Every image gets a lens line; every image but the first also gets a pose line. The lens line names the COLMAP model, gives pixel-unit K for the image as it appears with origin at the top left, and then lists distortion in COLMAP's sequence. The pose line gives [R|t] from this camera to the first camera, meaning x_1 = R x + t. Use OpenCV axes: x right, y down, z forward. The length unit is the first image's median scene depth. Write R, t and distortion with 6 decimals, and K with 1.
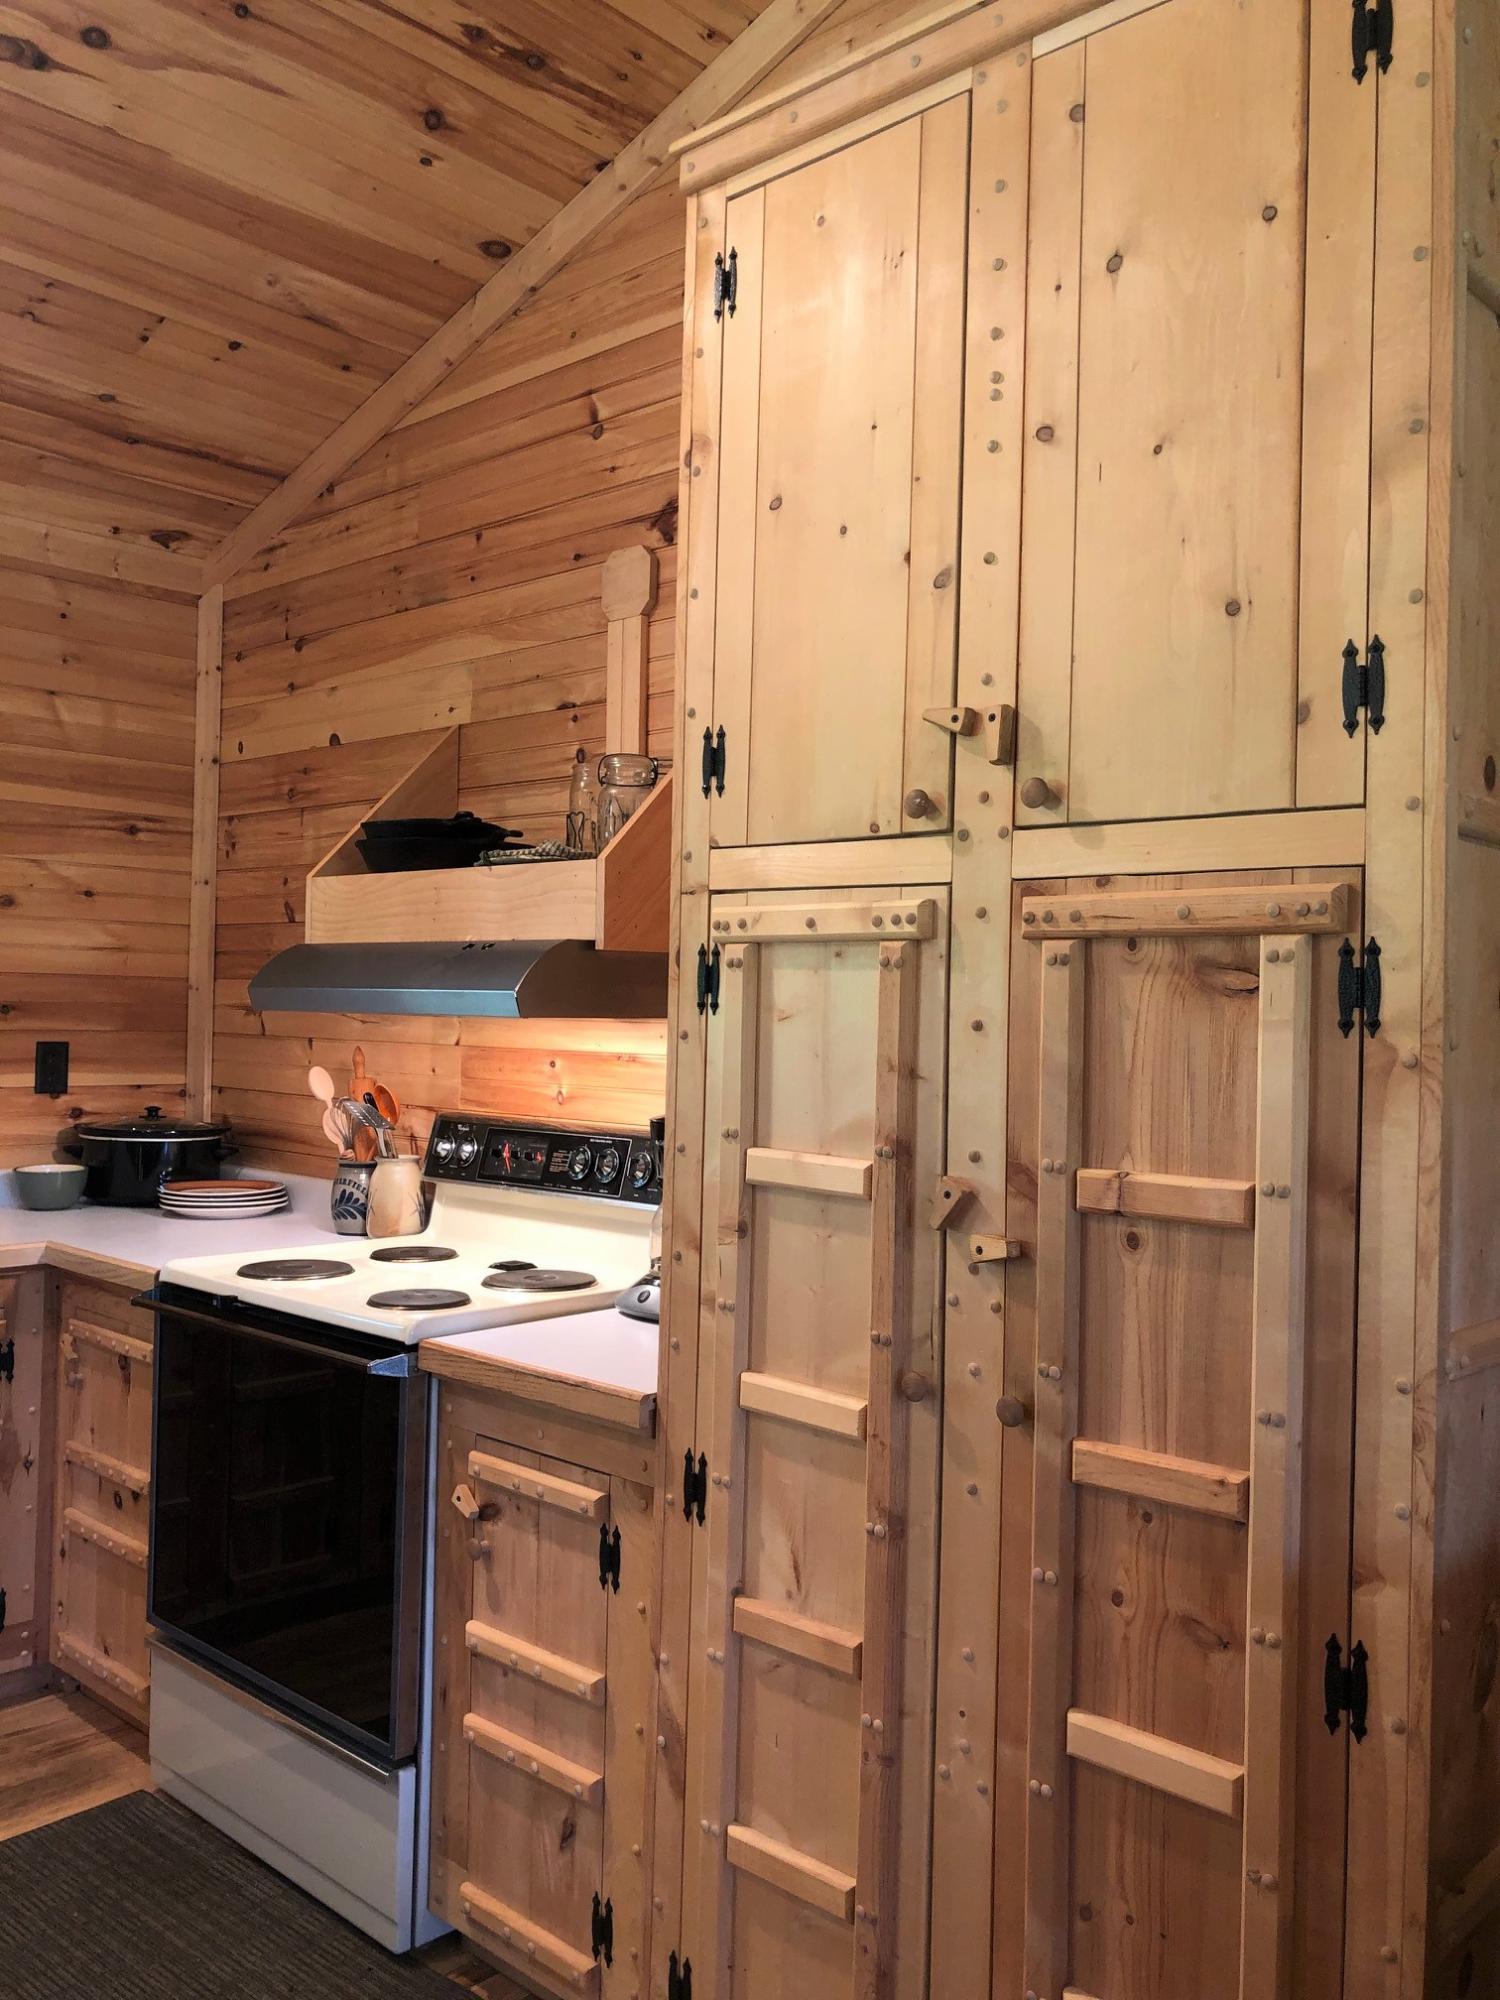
lens RADIAL K [[1633.0, 0, 749.6], [0, 1633.0, 999.0], [0, 0, 1]] dist [0.013460, -0.024516]
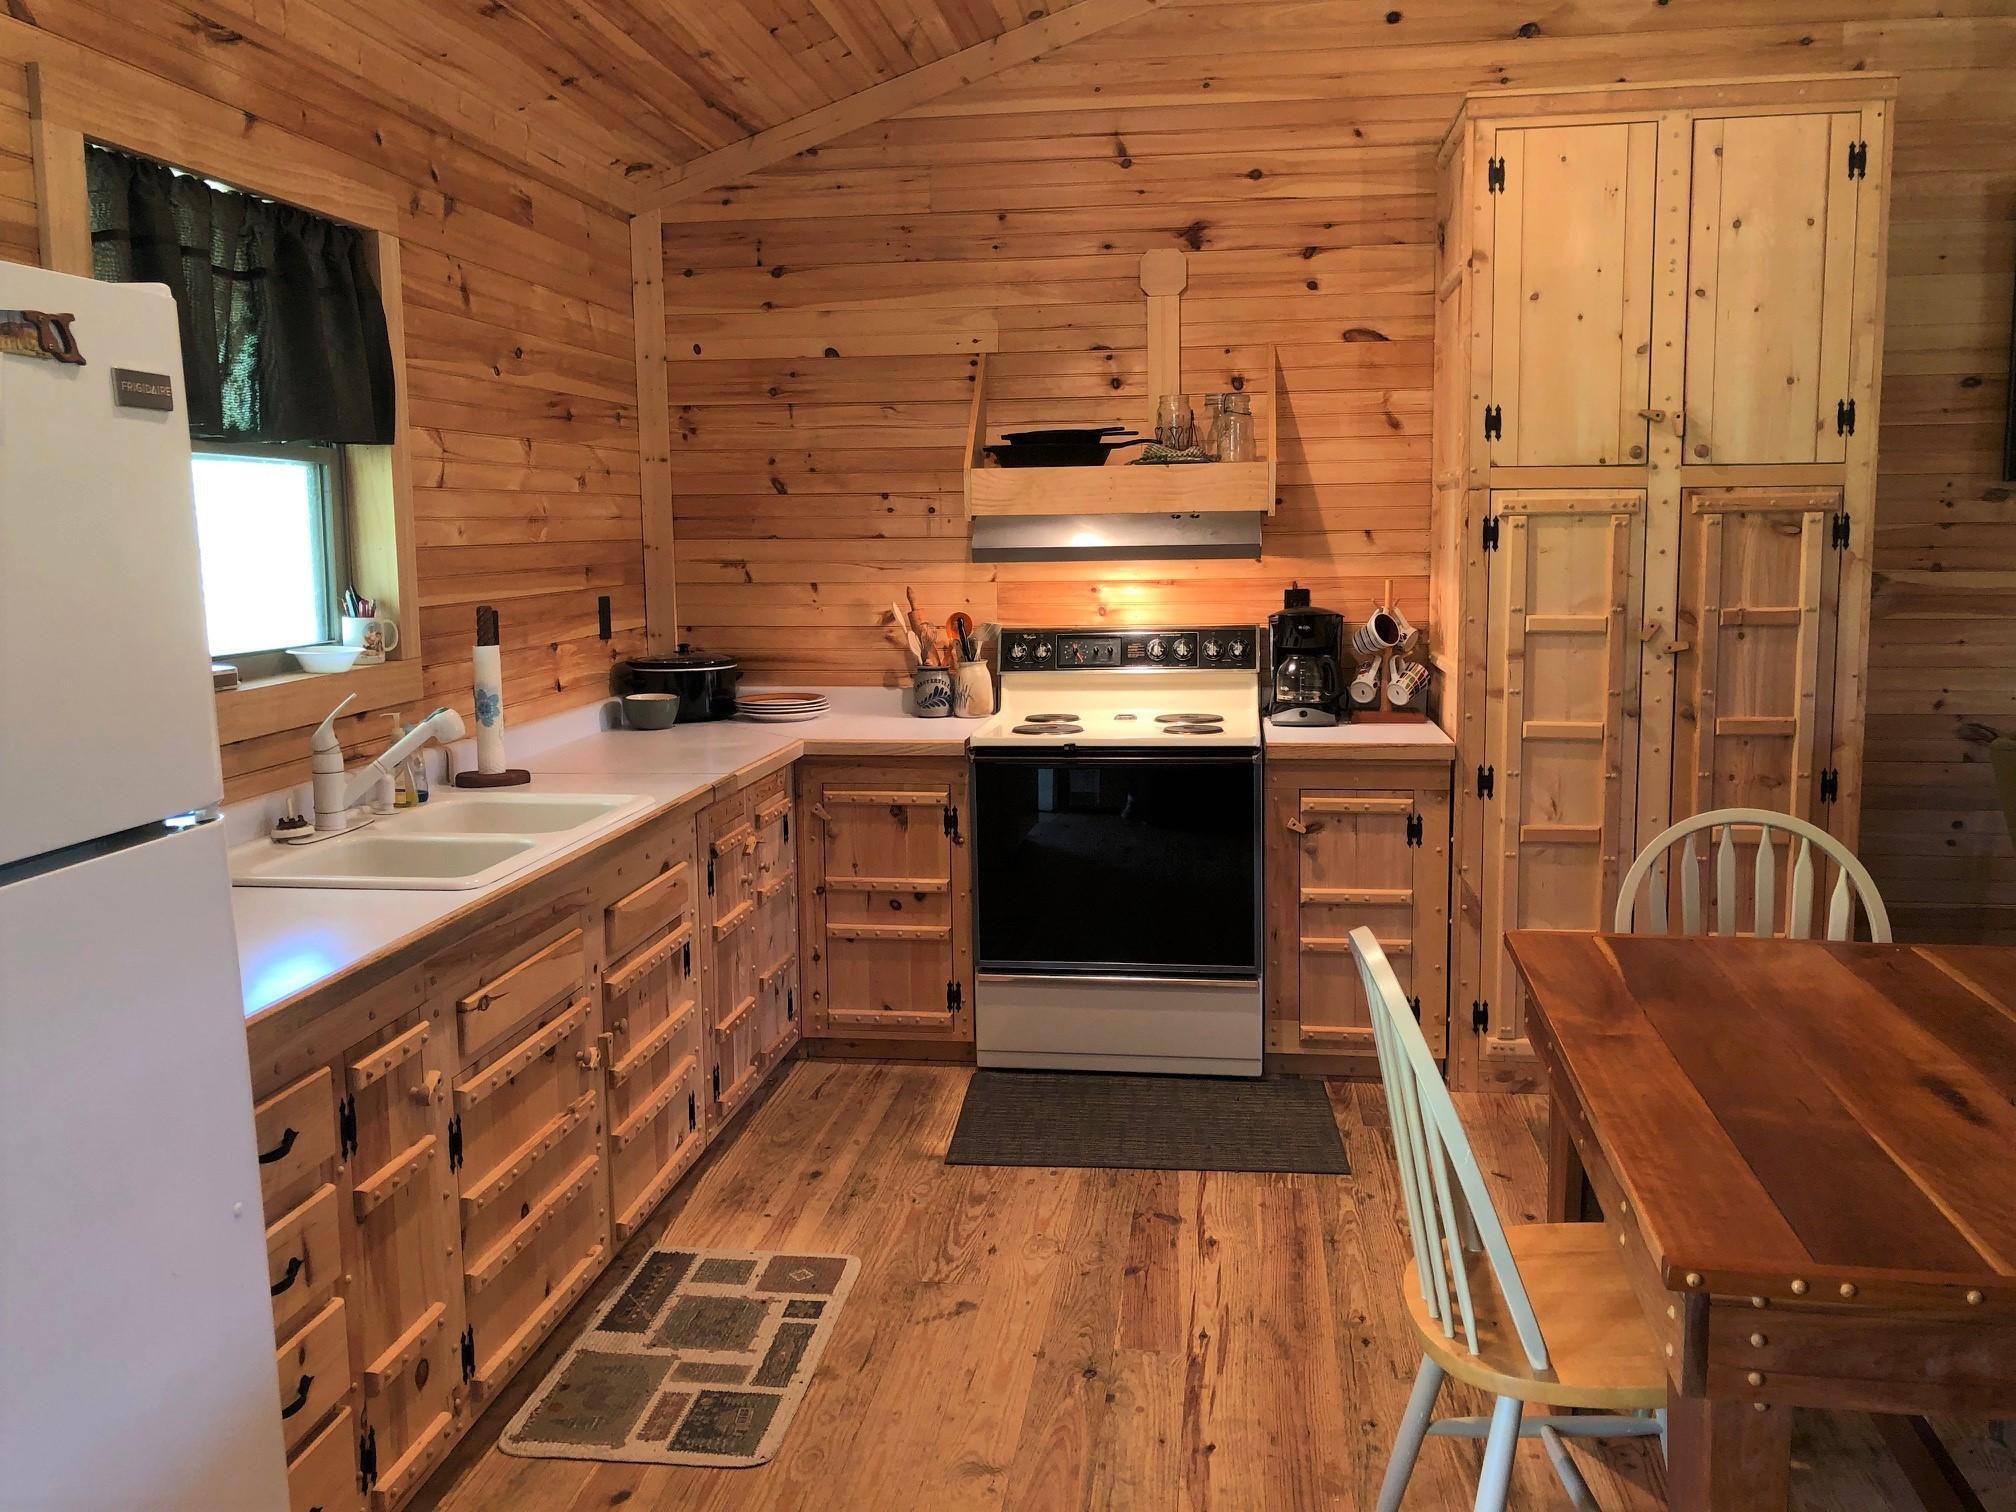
lens RADIAL K [[1646.1, 0, 1016.6], [0, 1646.1, 752.6], [0, 0, 1]] dist [0.013460, -0.024516]
pose [[0.830157, -0.104186, 0.547708, -1.556179], [0.026826, 0.988711, 0.147415, -0.057038], [-0.556884, -0.107685, 0.823580, -0.357013]]
